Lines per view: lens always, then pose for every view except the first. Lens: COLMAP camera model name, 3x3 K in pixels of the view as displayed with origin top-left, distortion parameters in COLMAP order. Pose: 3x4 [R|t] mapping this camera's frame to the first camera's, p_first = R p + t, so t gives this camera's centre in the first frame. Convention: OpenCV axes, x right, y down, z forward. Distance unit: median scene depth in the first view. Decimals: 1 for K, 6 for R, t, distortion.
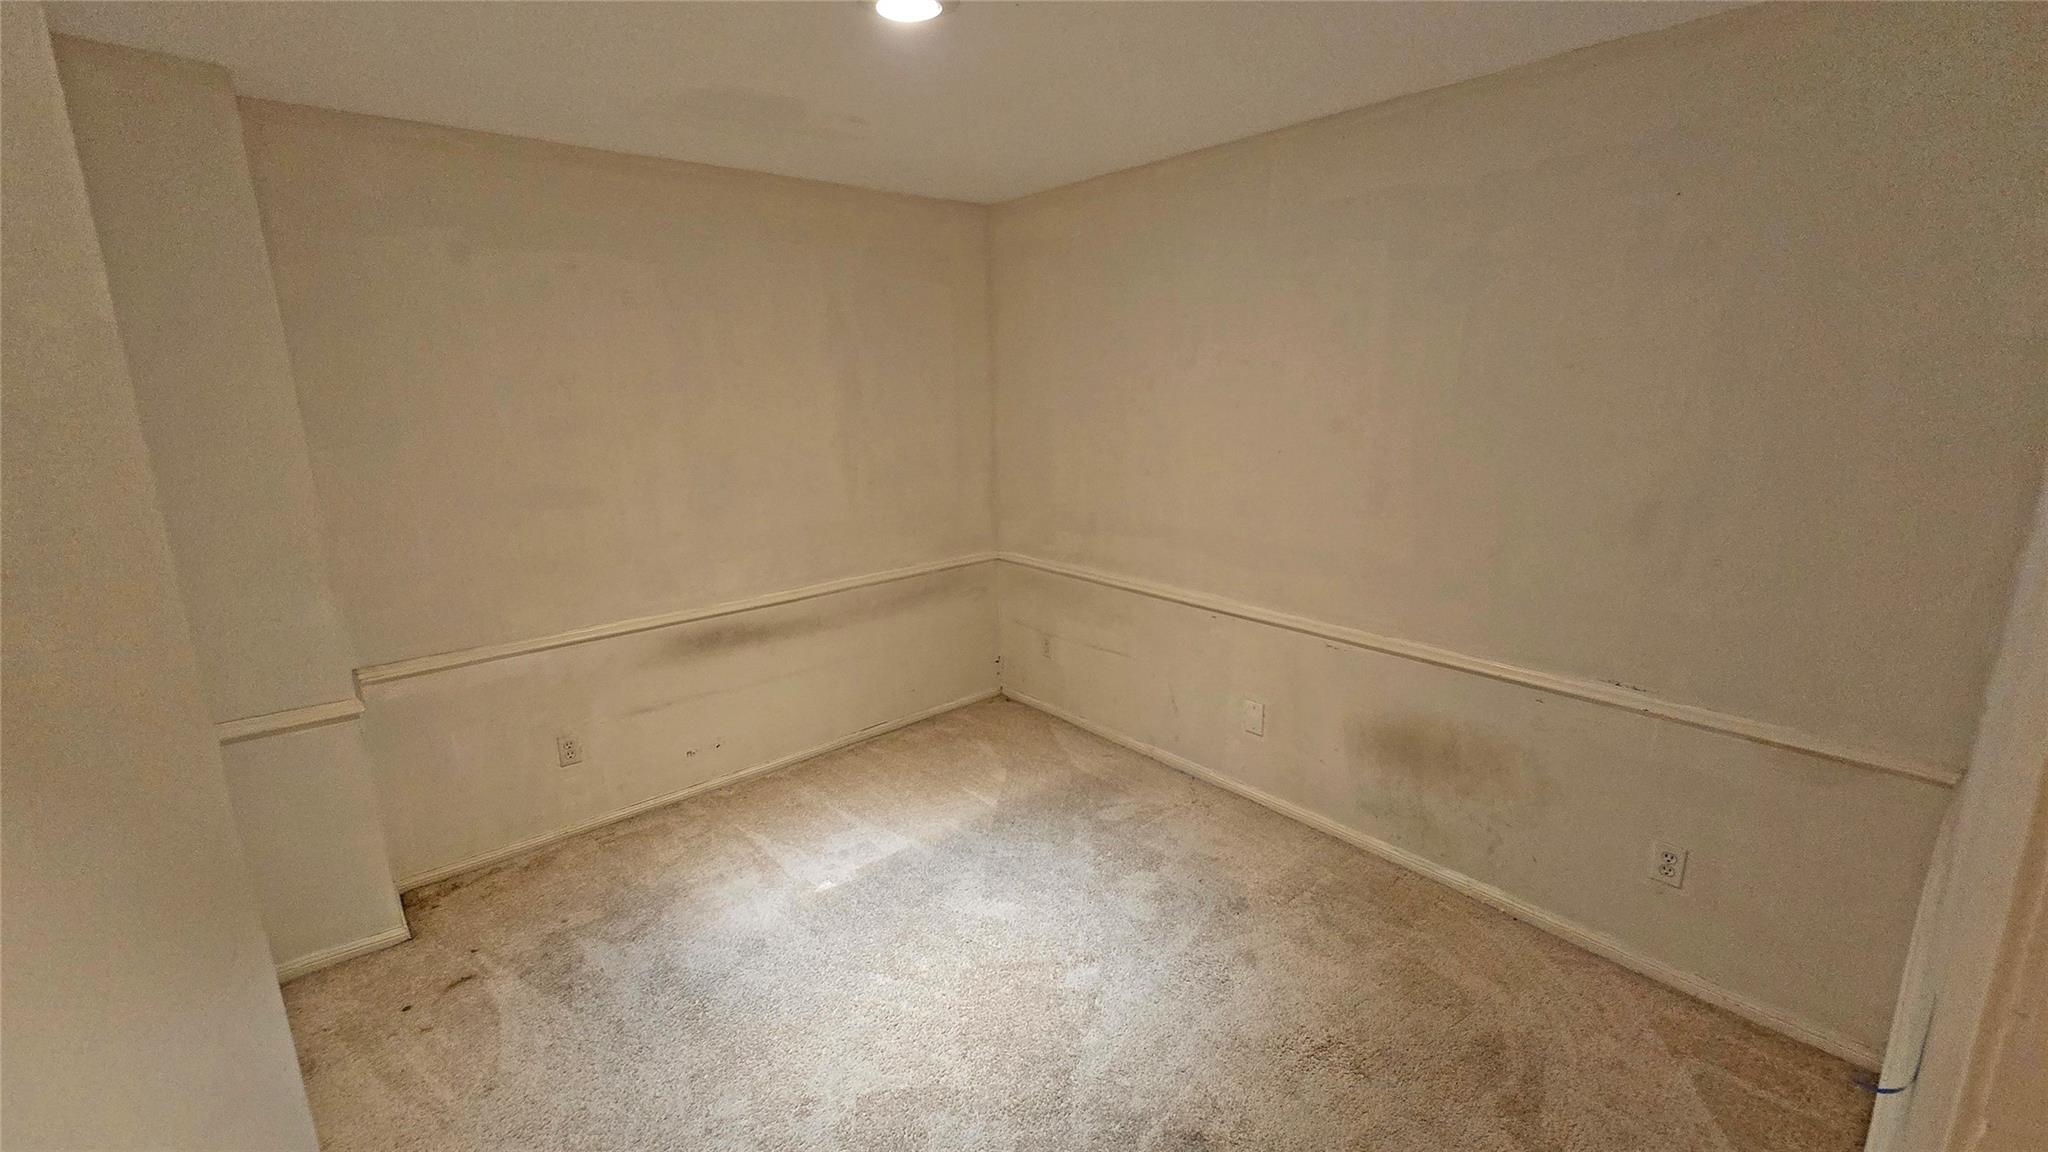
lens RADIAL K [[842.0, 0, 1028.7], [0, 842.0, 575.1], [0, 0, 1]] dist [-0.003069, -0.000612]
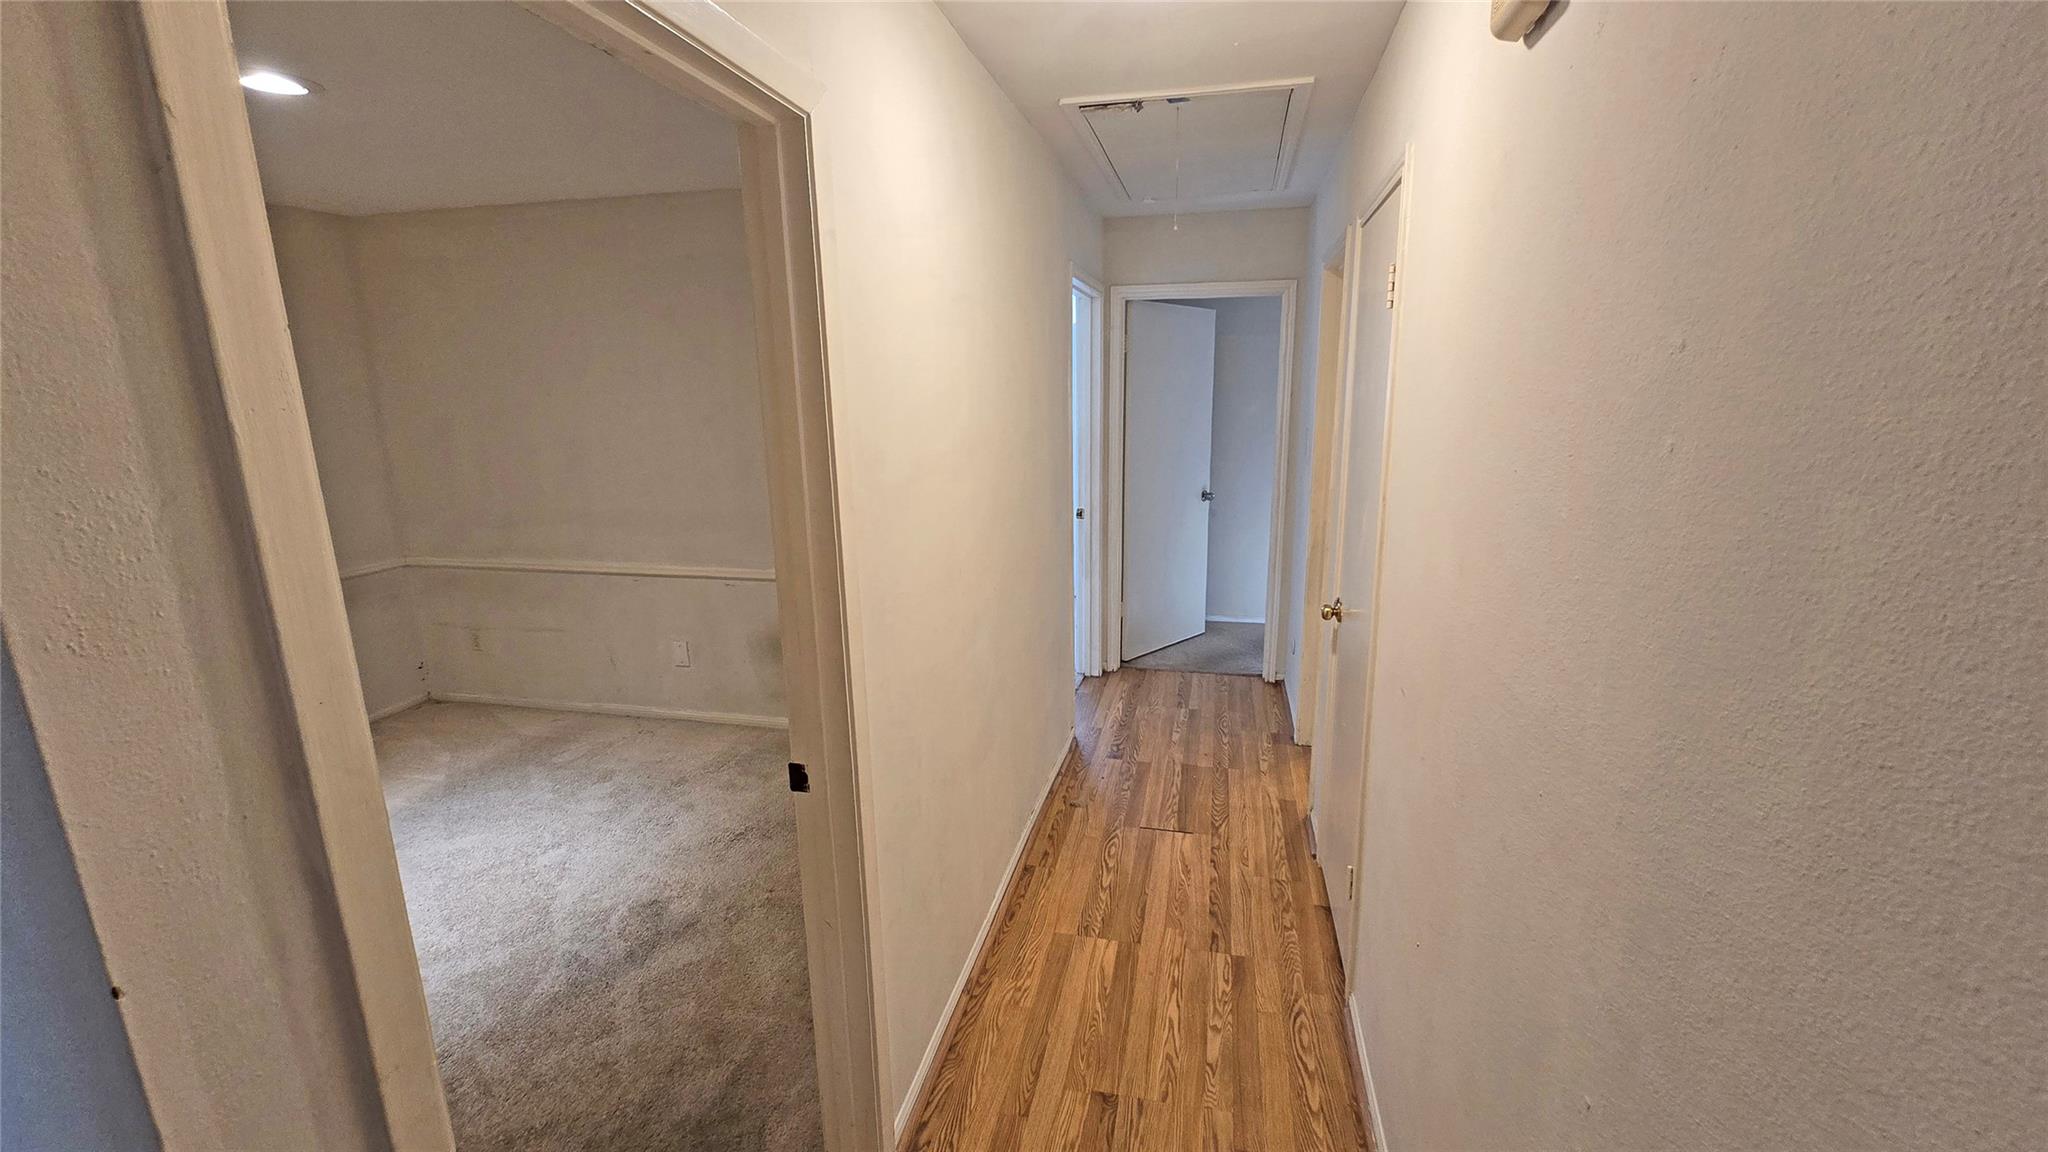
lens RADIAL K [[842.0, 0, 1034.0], [0, 842.0, 566.6], [0, 0, 1]] dist [-0.003069, -0.000612]
pose [[0.802348, -0.121978, 0.584259, -0.032410], [0.137030, 0.990392, 0.018587, 0.100353], [-0.580913, 0.065148, 0.811354, -0.384349]]
